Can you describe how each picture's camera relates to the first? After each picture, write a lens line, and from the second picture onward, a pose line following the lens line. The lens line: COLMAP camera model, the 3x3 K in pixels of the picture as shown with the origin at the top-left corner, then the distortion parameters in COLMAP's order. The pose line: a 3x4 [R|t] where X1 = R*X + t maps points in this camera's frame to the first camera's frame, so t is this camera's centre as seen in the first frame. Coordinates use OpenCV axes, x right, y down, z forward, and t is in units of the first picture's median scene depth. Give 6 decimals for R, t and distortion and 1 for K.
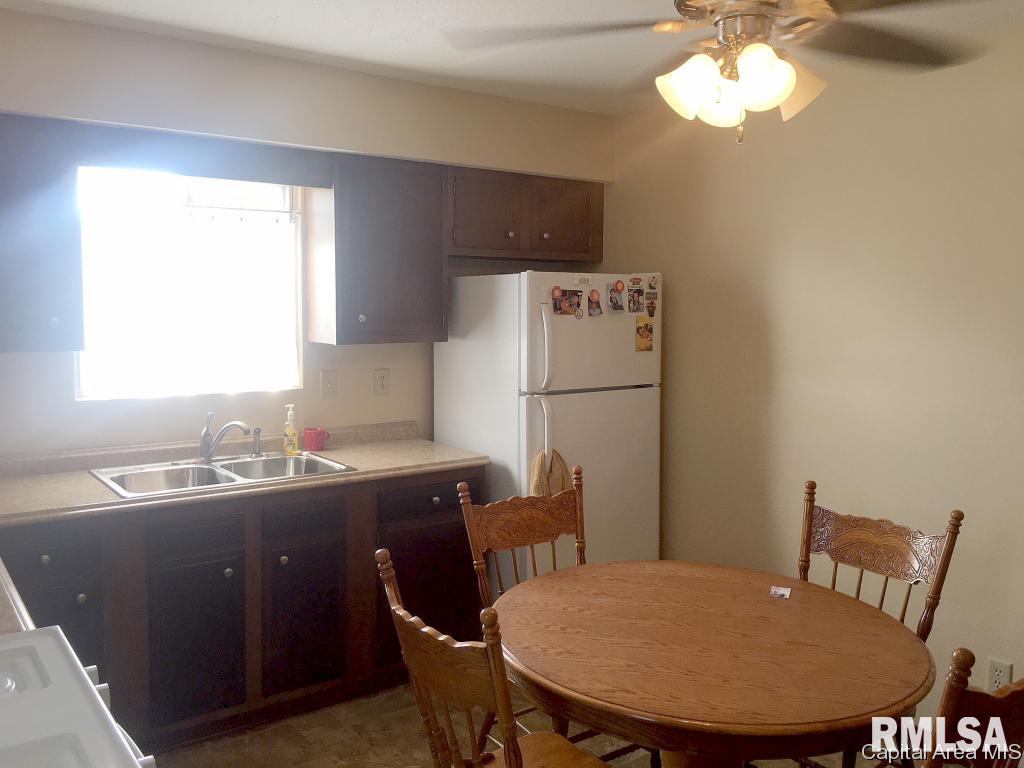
lens RADIAL K [[876.5, 0, 506.6], [0, 876.5, 371.1], [0, 0, 1]] dist [0.064082, -0.075141]
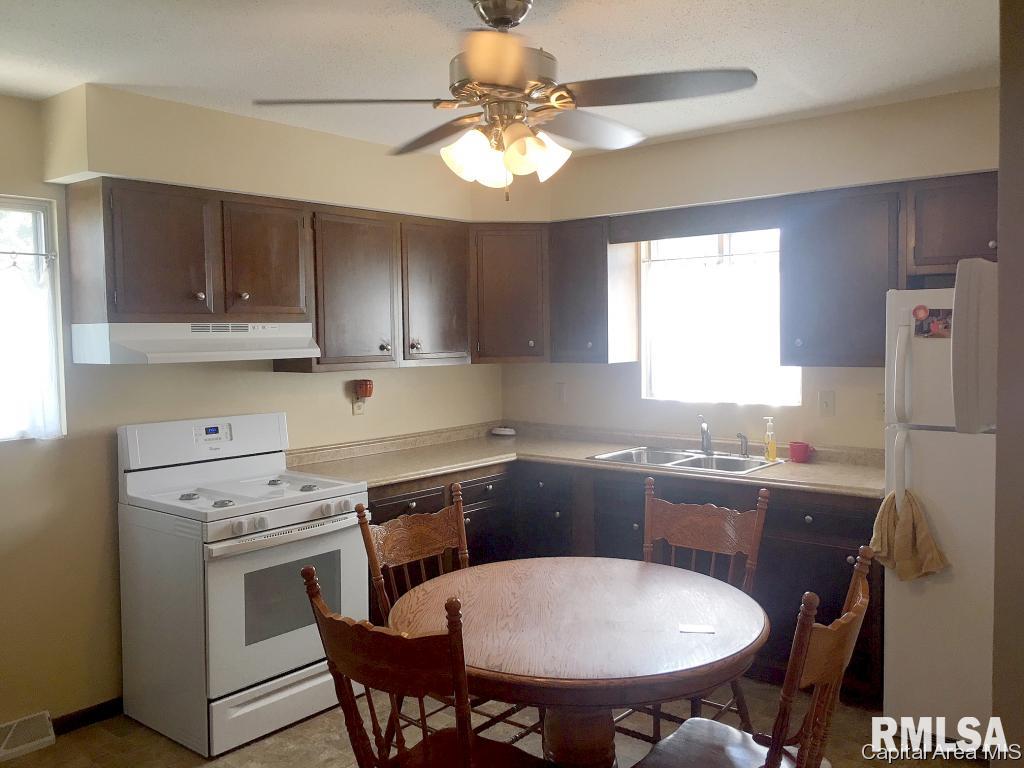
lens RADIAL K [[876.5, 0, 506.6], [0, 876.5, 371.1], [0, 0, 1]] dist [0.064082, -0.075141]
pose [[0.256989, 0.031562, -0.965899, 0.815446], [-0.061108, 0.997997, 0.016352, -0.020927], [0.964480, 0.054821, 0.258403, 0.377723]]
